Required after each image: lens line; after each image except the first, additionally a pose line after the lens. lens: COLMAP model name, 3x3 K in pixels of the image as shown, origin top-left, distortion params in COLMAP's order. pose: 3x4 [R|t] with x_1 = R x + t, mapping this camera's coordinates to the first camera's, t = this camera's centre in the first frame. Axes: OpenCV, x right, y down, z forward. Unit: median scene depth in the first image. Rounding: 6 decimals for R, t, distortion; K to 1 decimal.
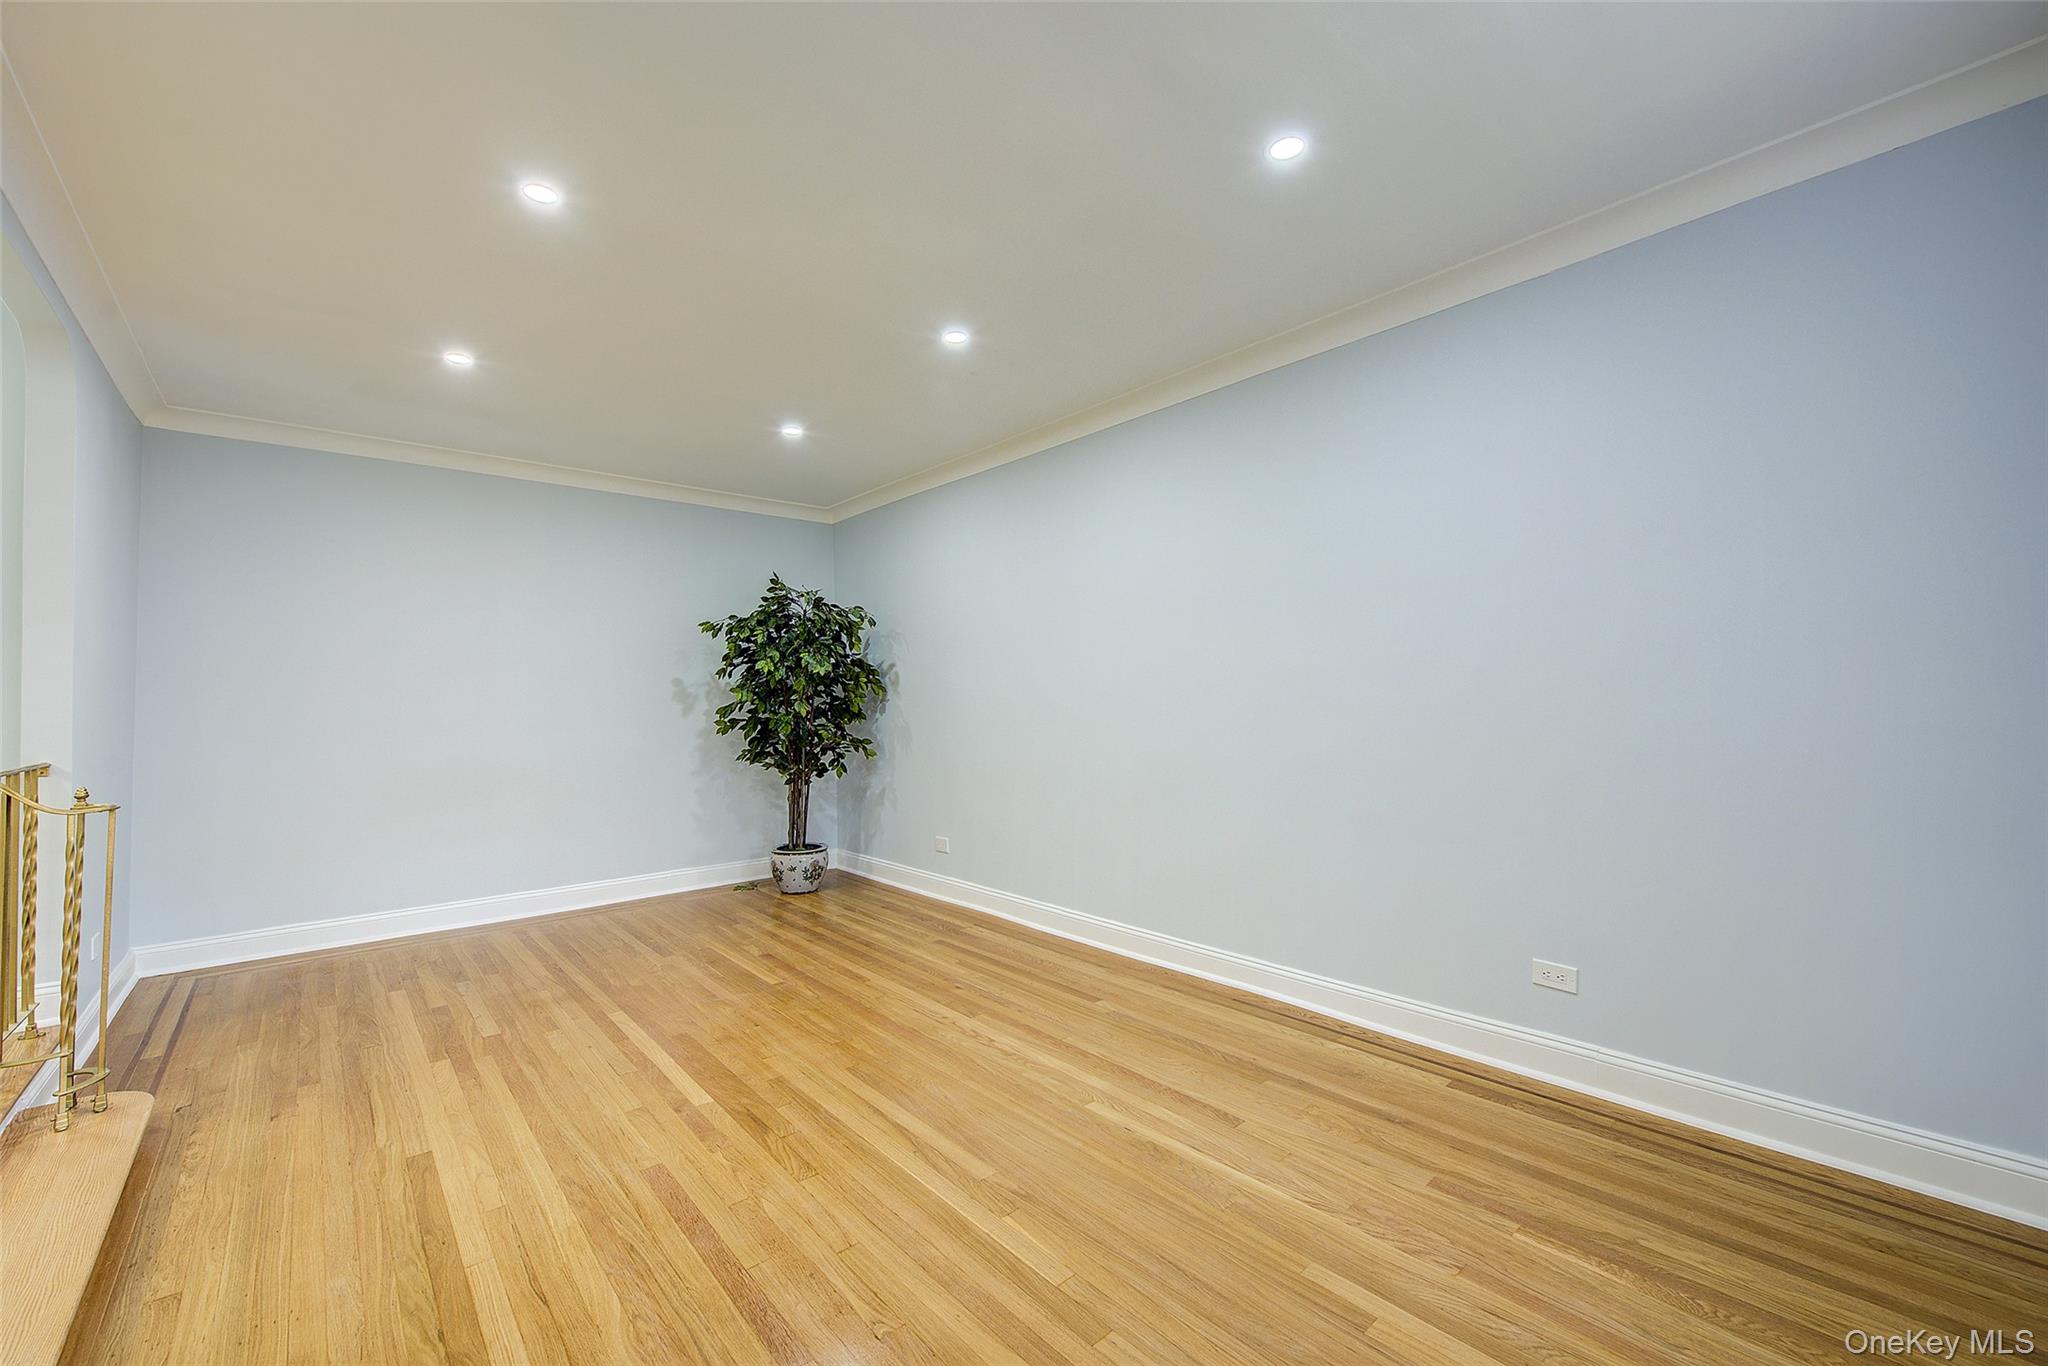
lens RADIAL K [[814.9, 0, 1027.2], [0, 814.9, 689.2], [0, 0, 1]] dist [0.005023, -0.002706]
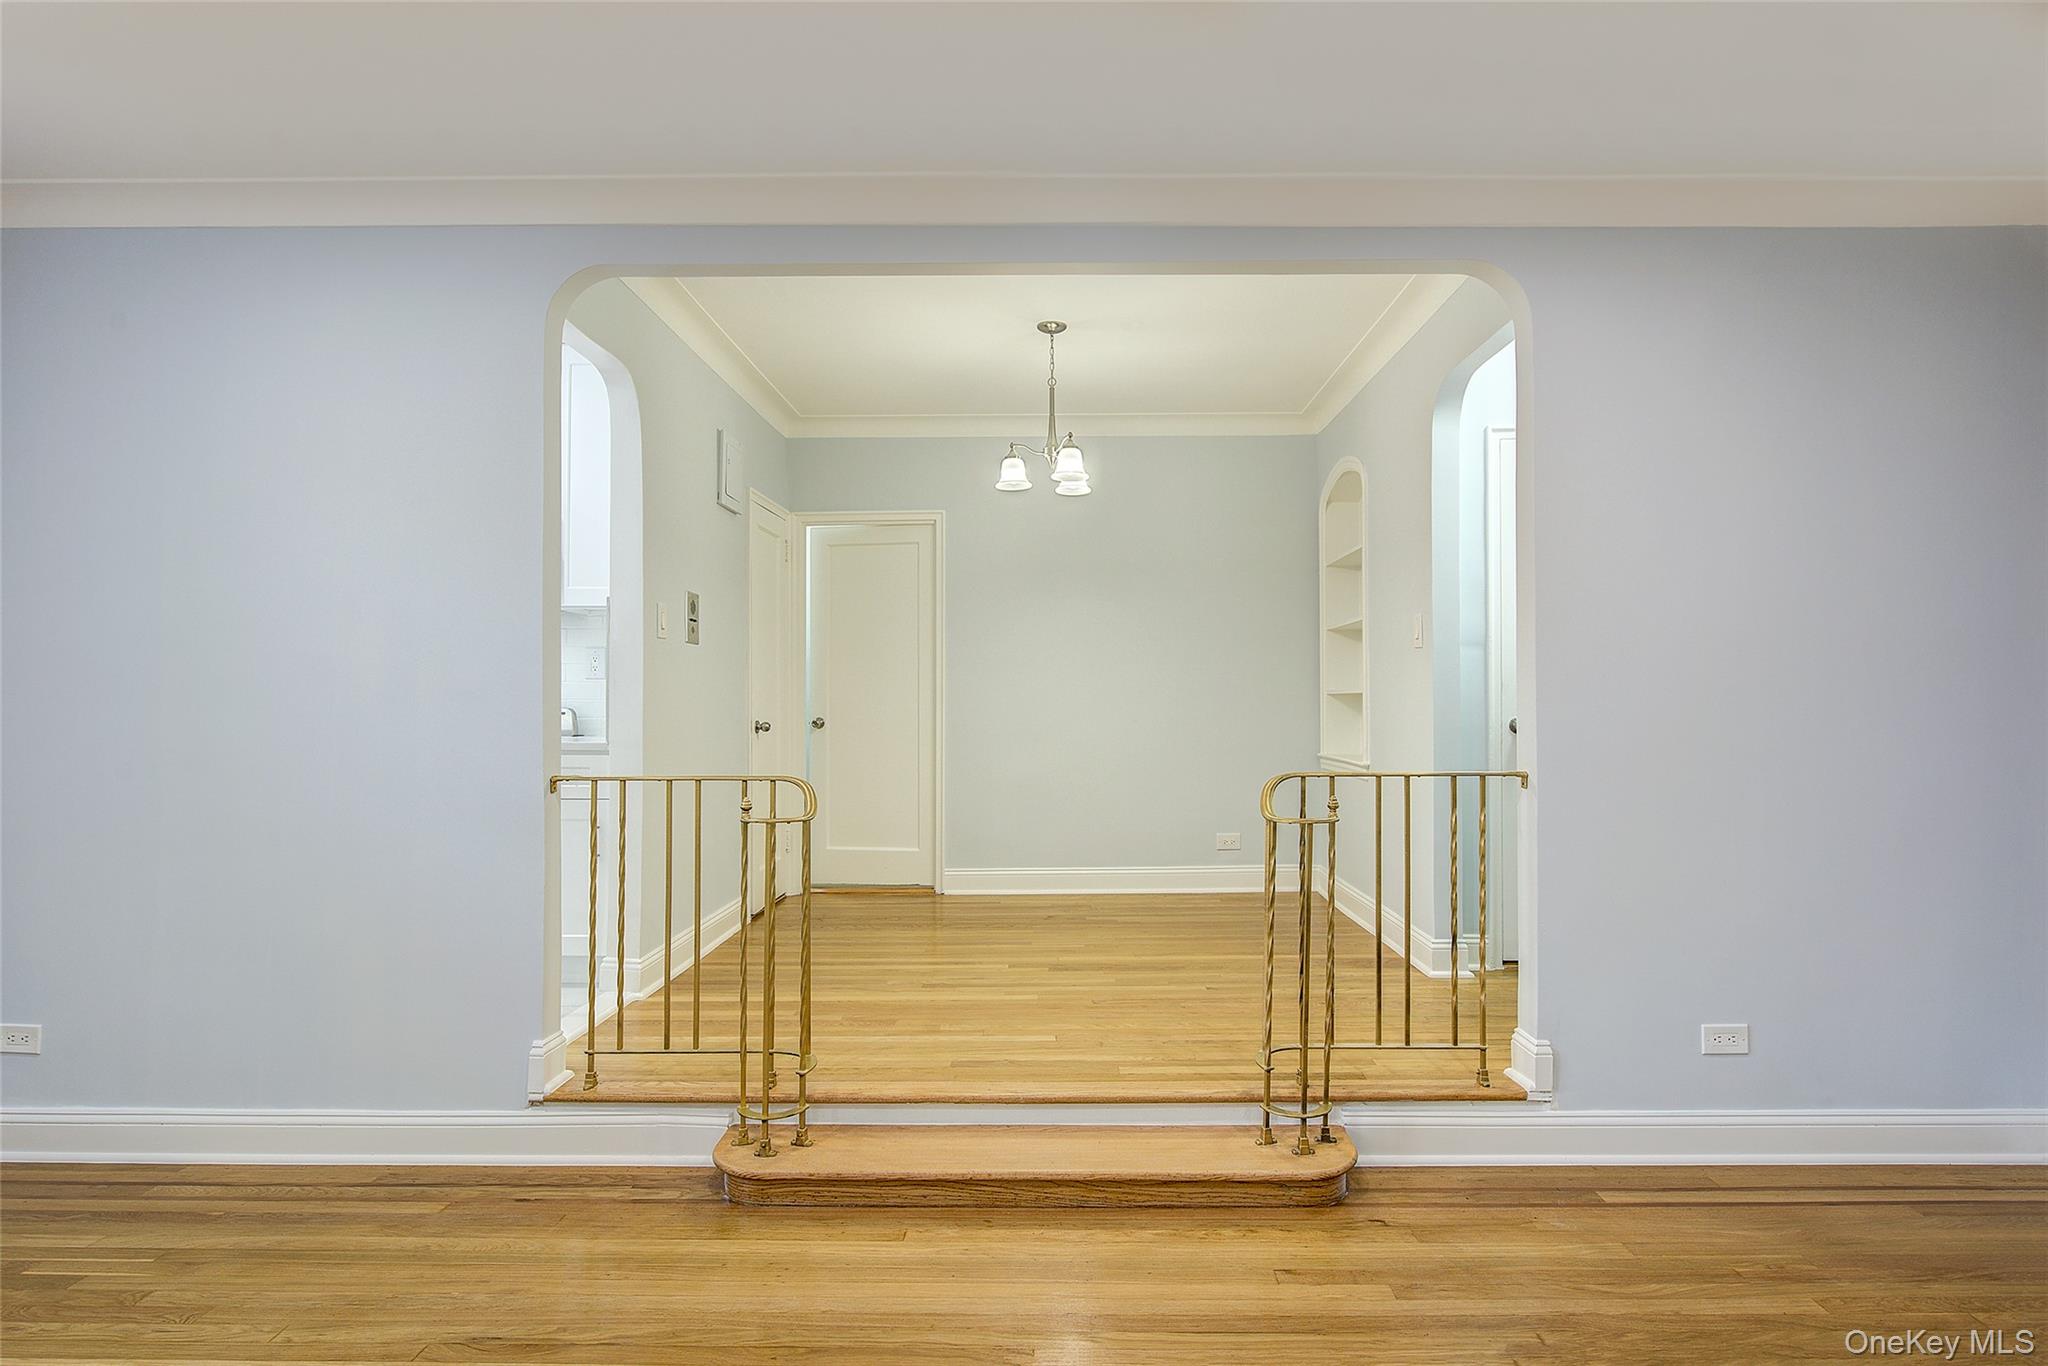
lens RADIAL K [[1052.0, 0, 1043.2], [0, 1052.0, 686.9], [0, 0, 1]] dist [0.001824, -0.001829]
pose [[-0.669806, 0.005513, -0.742516, -0.051250], [0.021296, 0.999704, -0.011788, 0.004548], [0.742231, -0.023708, -0.669725, 0.988329]]
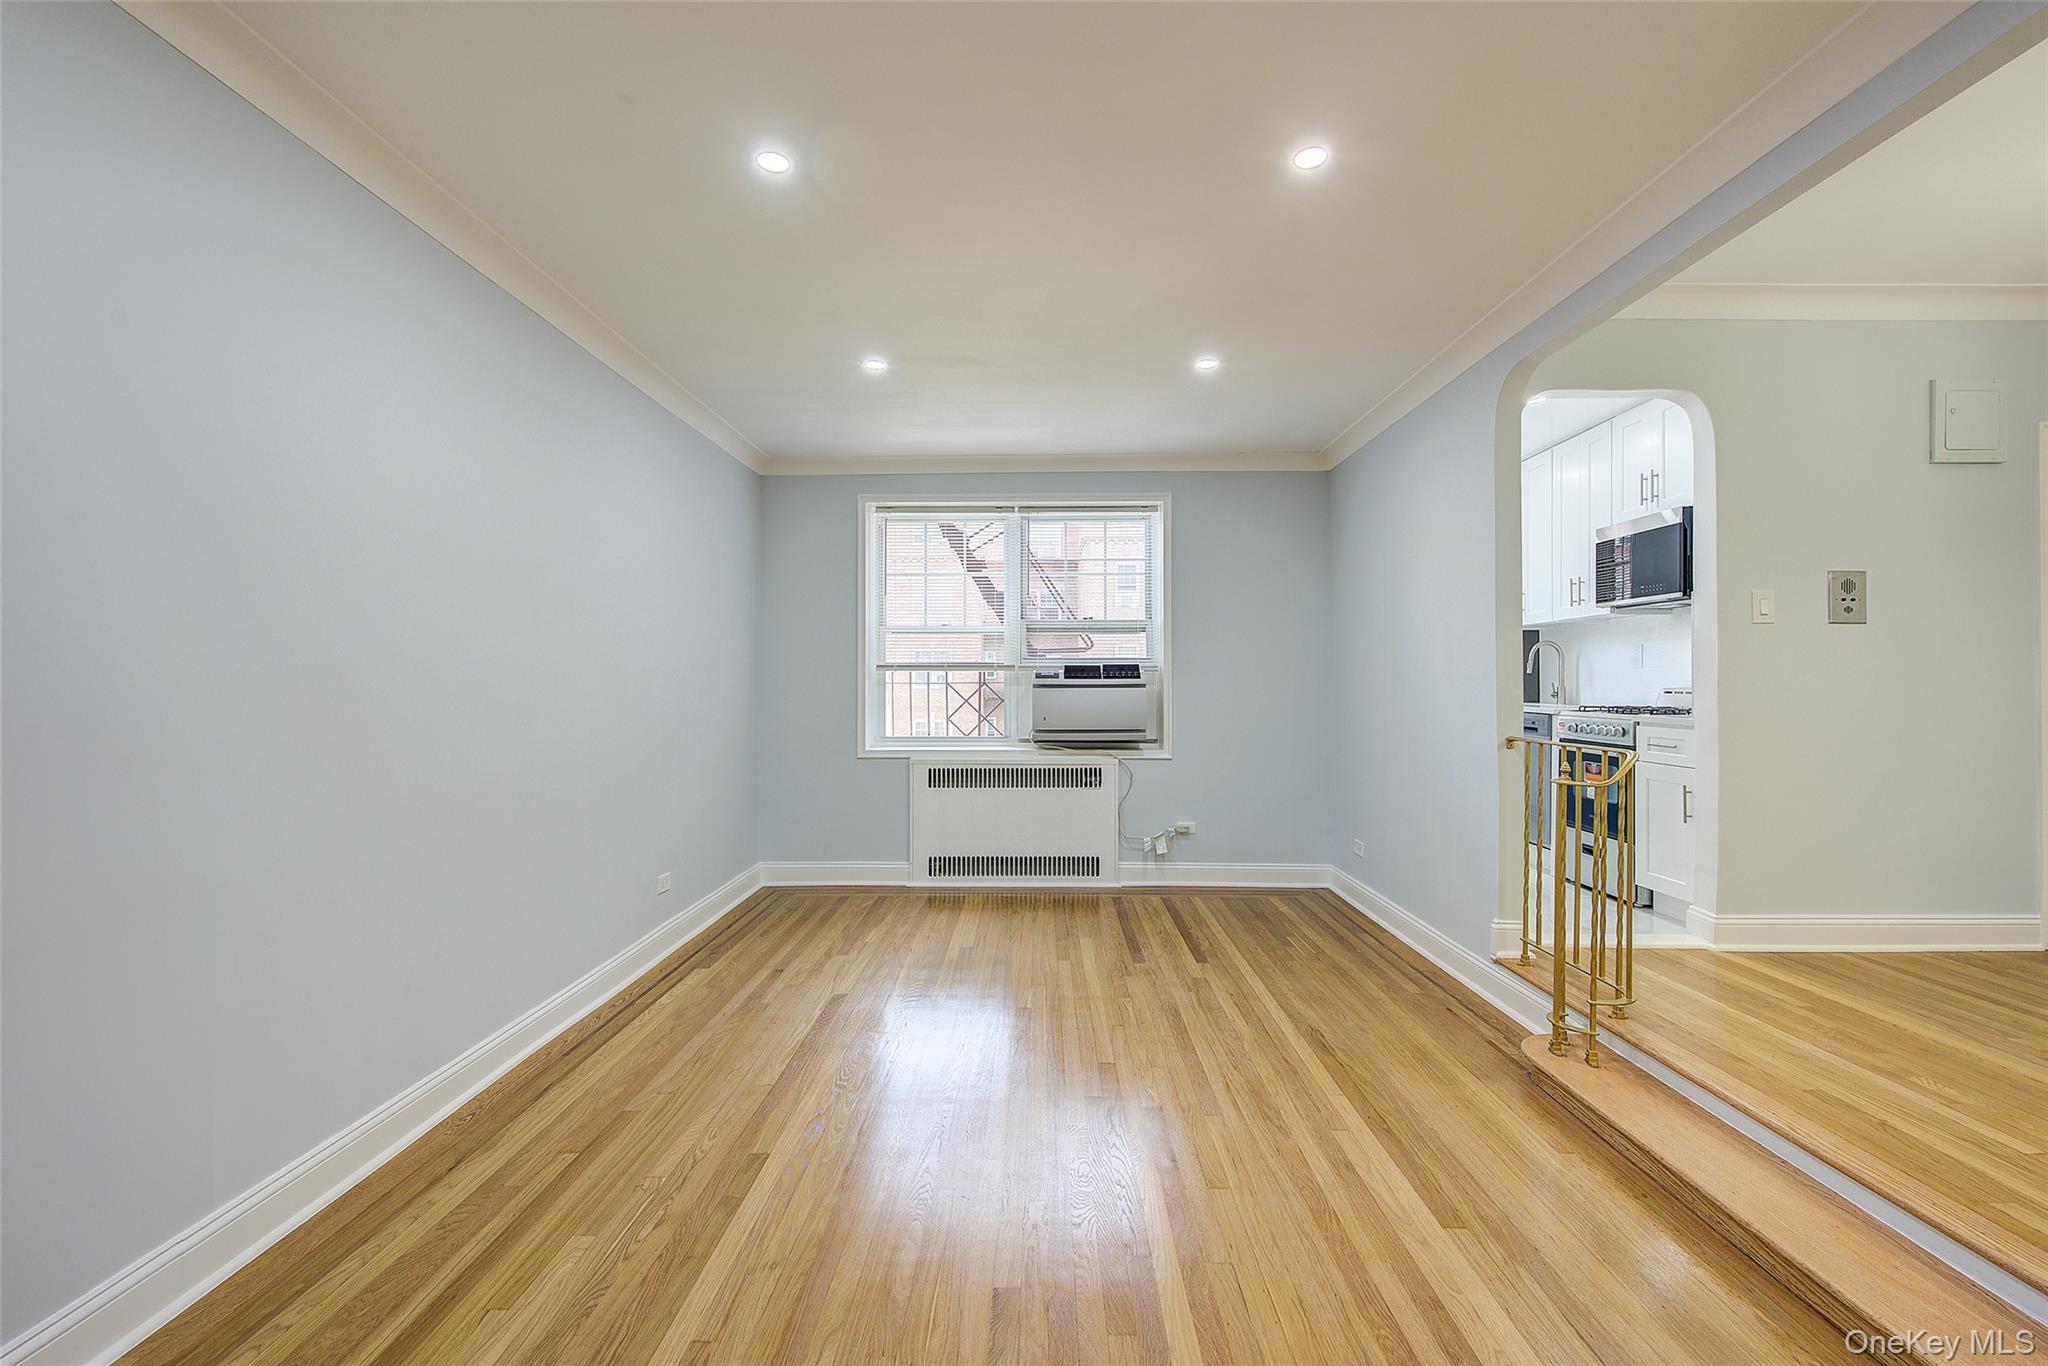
lens RADIAL K [[839.8, 0, 1022.9], [0, 839.8, 691.0], [0, 0, 1]] dist [0.003186, -0.002552]
pose [[-0.735931, 0.010991, 0.676967, -0.616897], [0.003432, 0.999916, -0.012503, 0.015041], [-0.677048, -0.006878, -0.735907, 1.186589]]
